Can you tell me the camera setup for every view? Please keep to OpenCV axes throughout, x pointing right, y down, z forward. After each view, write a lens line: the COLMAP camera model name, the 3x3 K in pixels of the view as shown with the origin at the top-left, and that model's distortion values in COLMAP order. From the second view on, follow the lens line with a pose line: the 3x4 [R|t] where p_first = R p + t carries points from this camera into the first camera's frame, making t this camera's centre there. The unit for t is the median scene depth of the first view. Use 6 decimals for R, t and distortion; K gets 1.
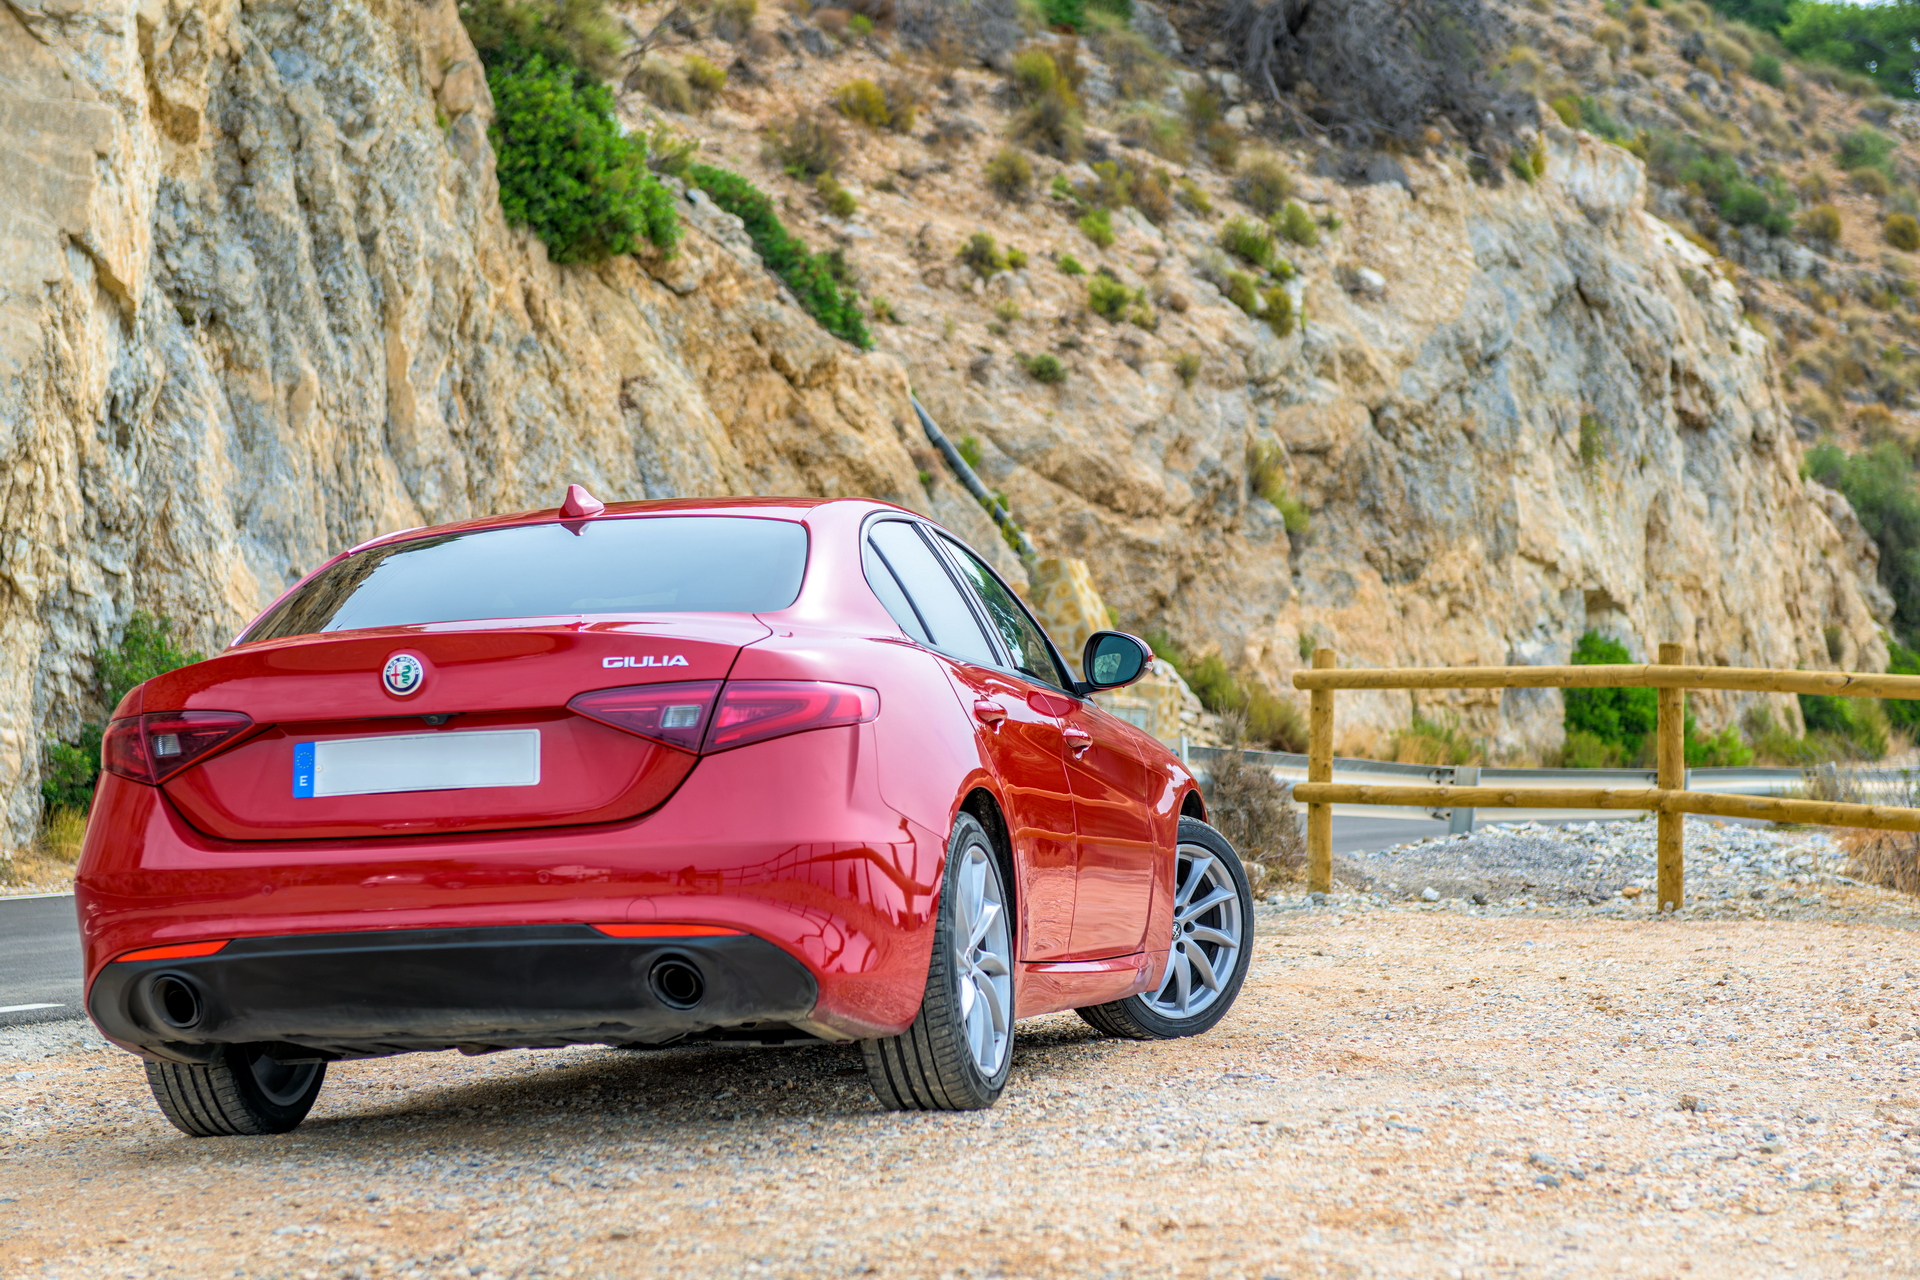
lens RADIAL K [[4048.4, 0, 960.0], [0, 4048.4, 640.0], [0, 0, 1]] dist [0.019477, 0.286556]
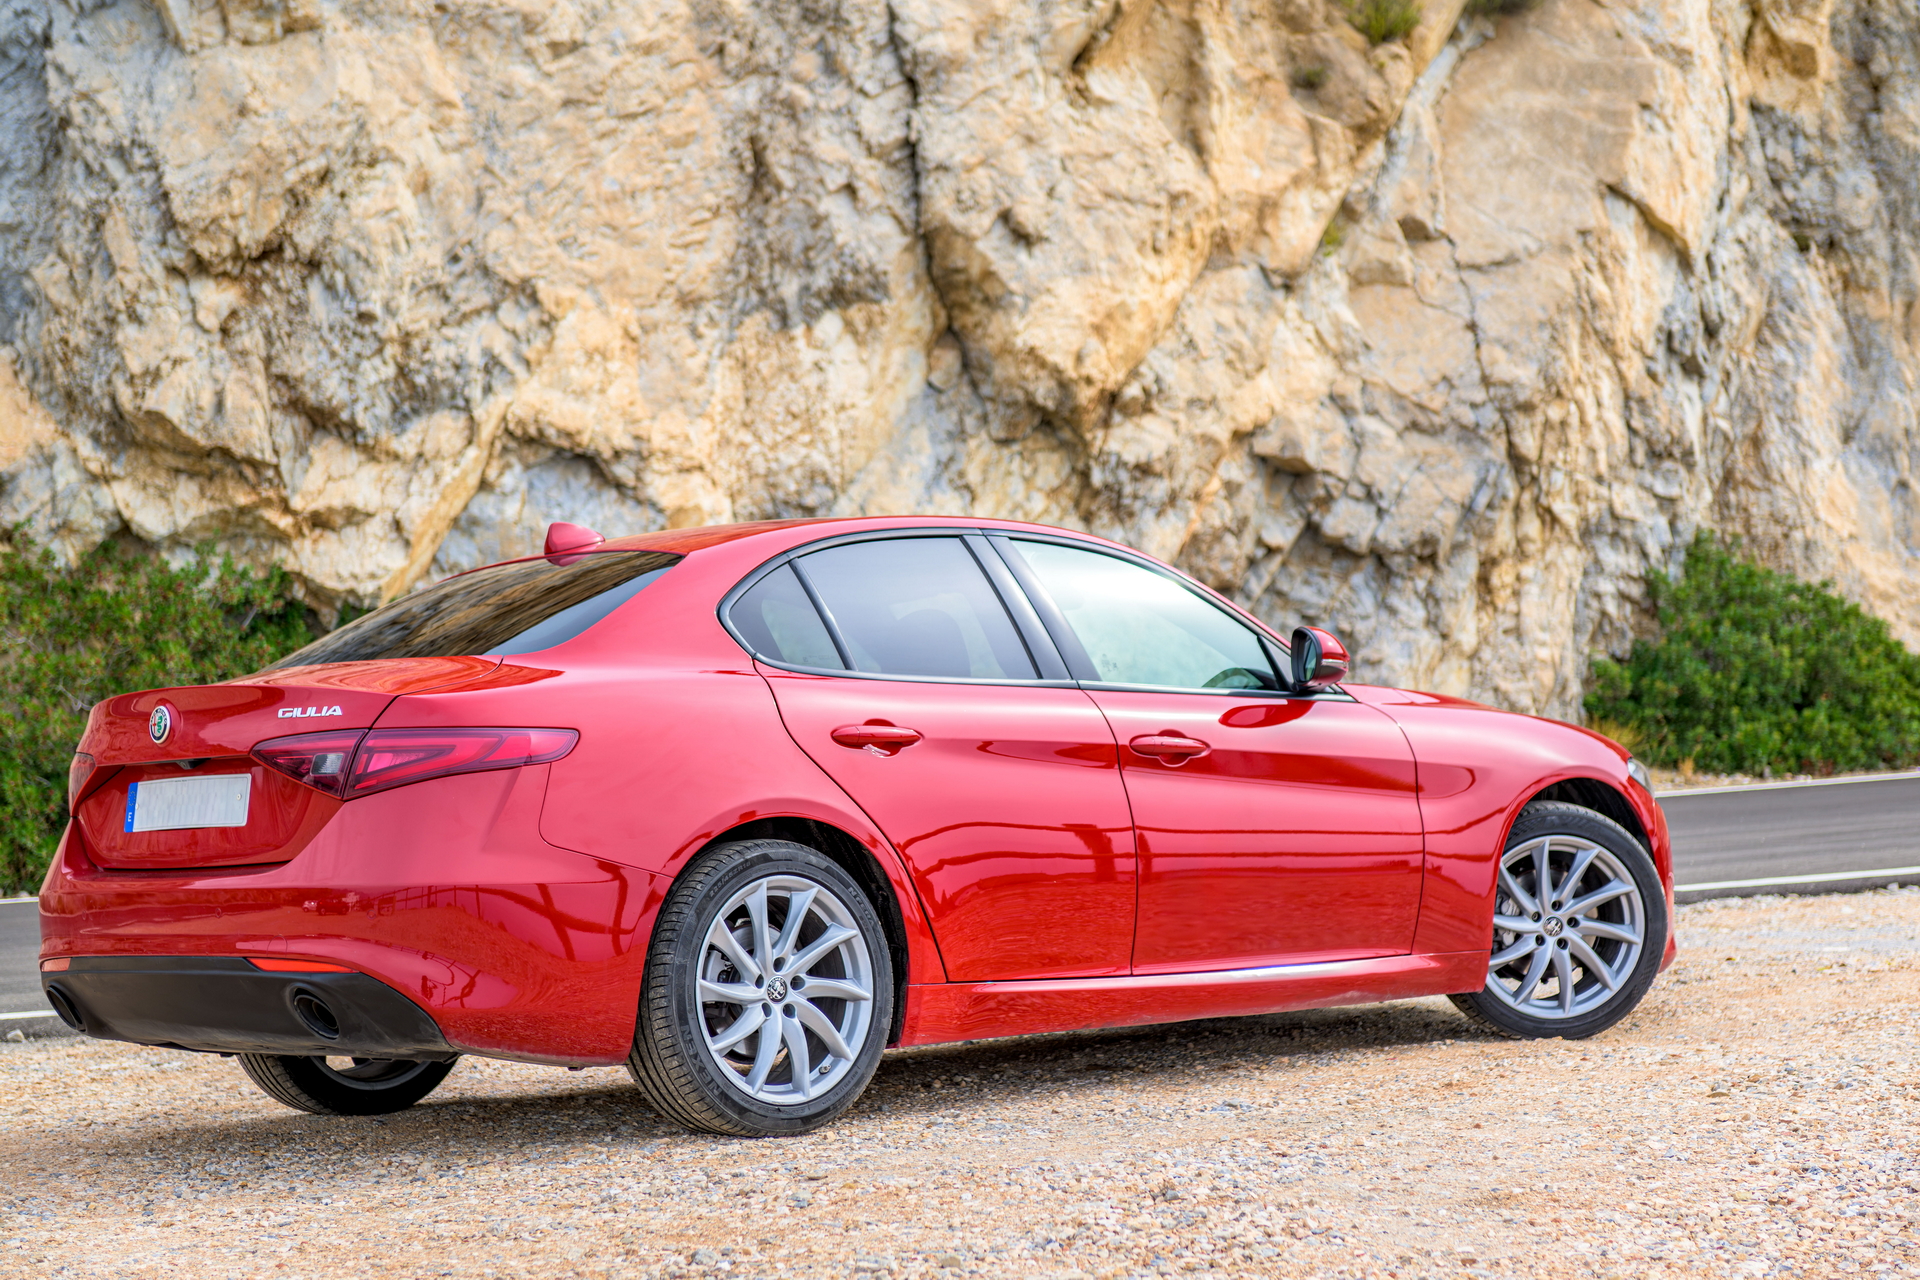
lens RADIAL K [[3706.4, 0, 960.0], [0, 3706.4, 640.0], [0, 0, 1]] dist [-0.018580, -0.116043]
pose [[0.824304, -0.017432, -0.565879, 0.188727], [0.037629, 0.999003, 0.024040, -0.009381], [0.564896, -0.041110, 0.824137, 0.090193]]
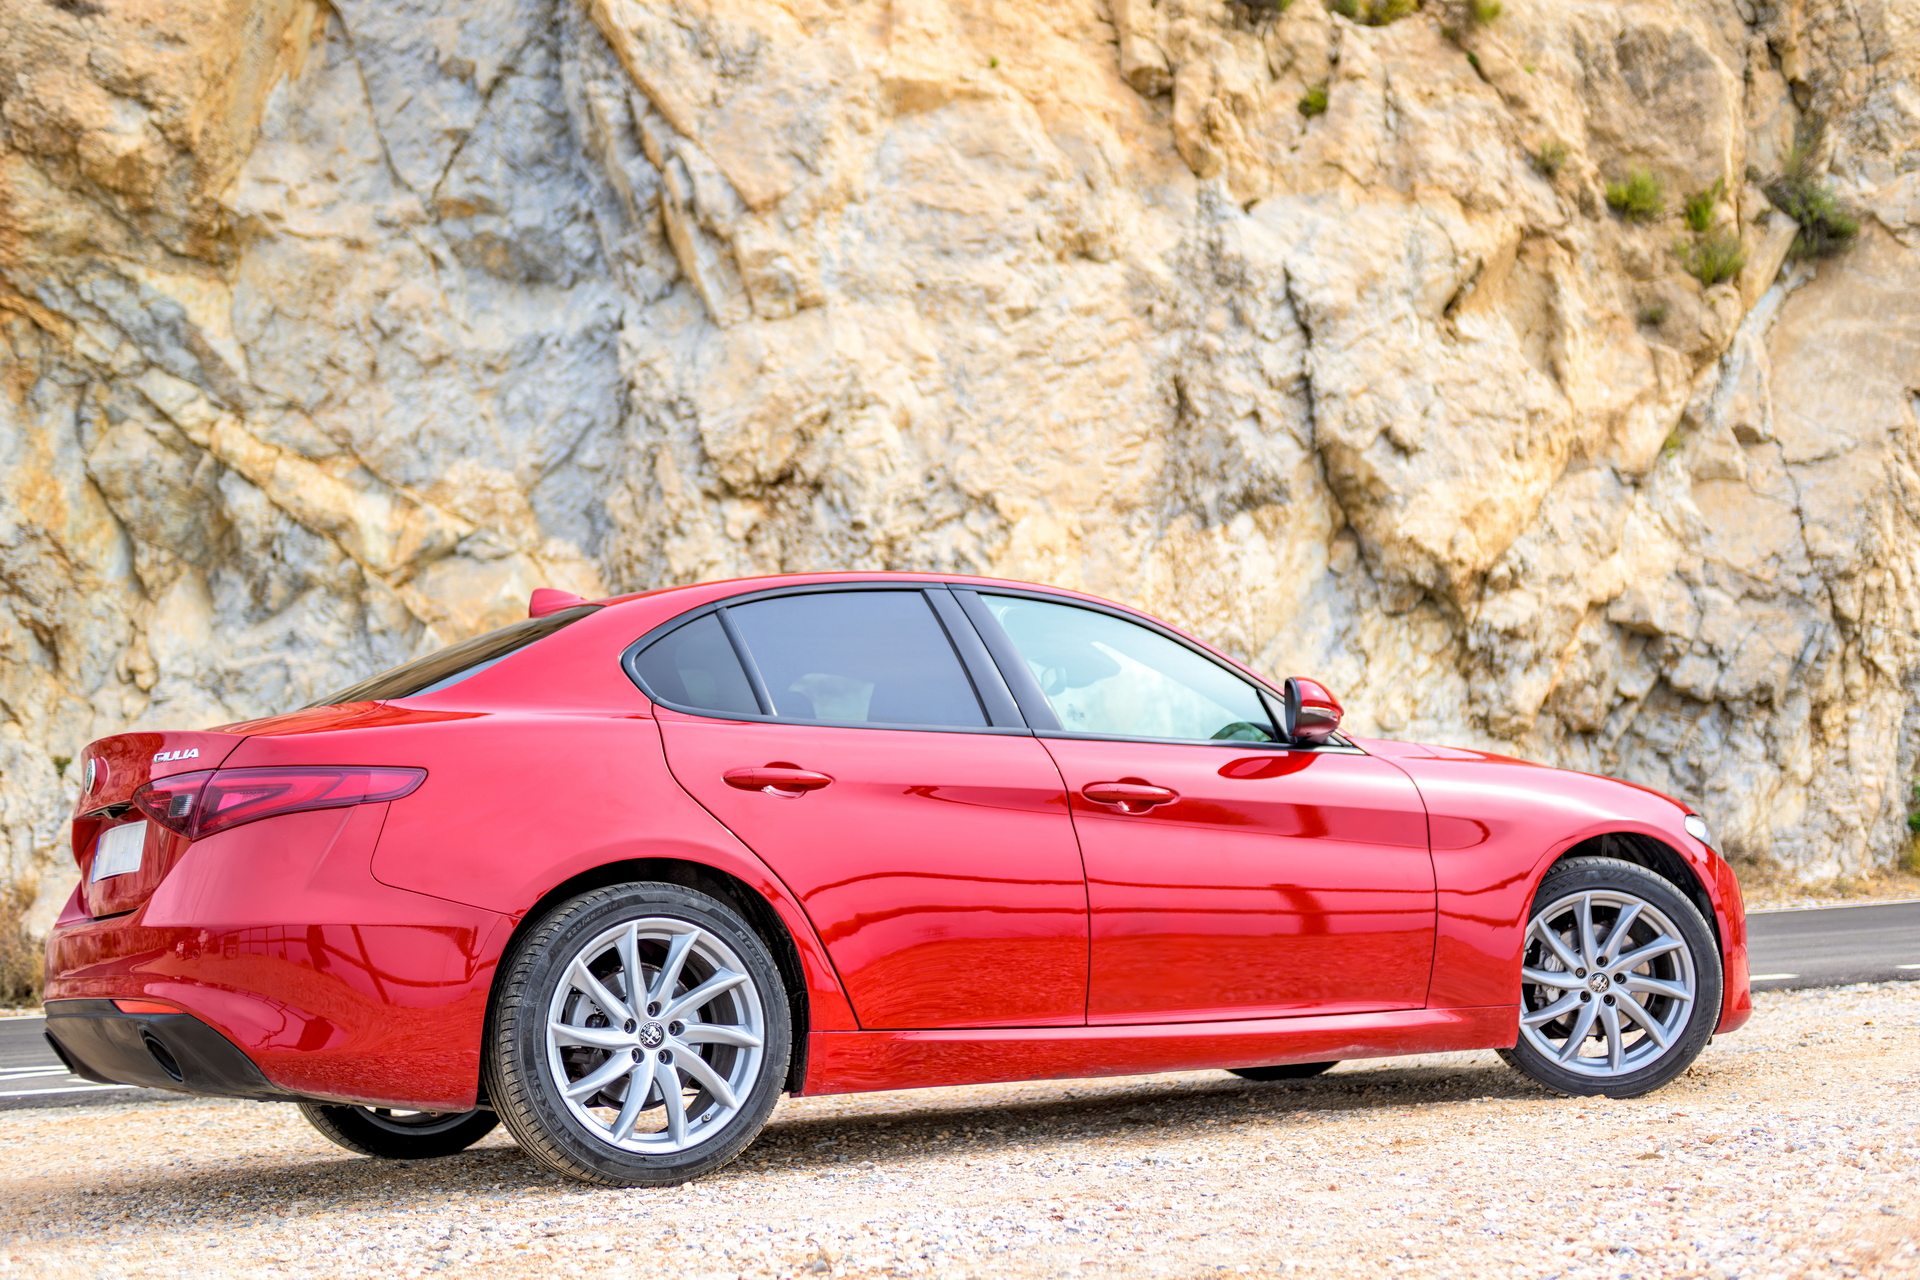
lens RADIAL K [[2618.7, 0, 960.0], [0, 2618.7, 640.0], [0, 0, 1]] dist [-0.010746, 0.069497]
pose [[0.675850, -0.078765, -0.732818, 0.177156], [0.056815, 0.996882, -0.054749, 0.007581], [0.734846, -0.004633, 0.678218, 0.208639]]
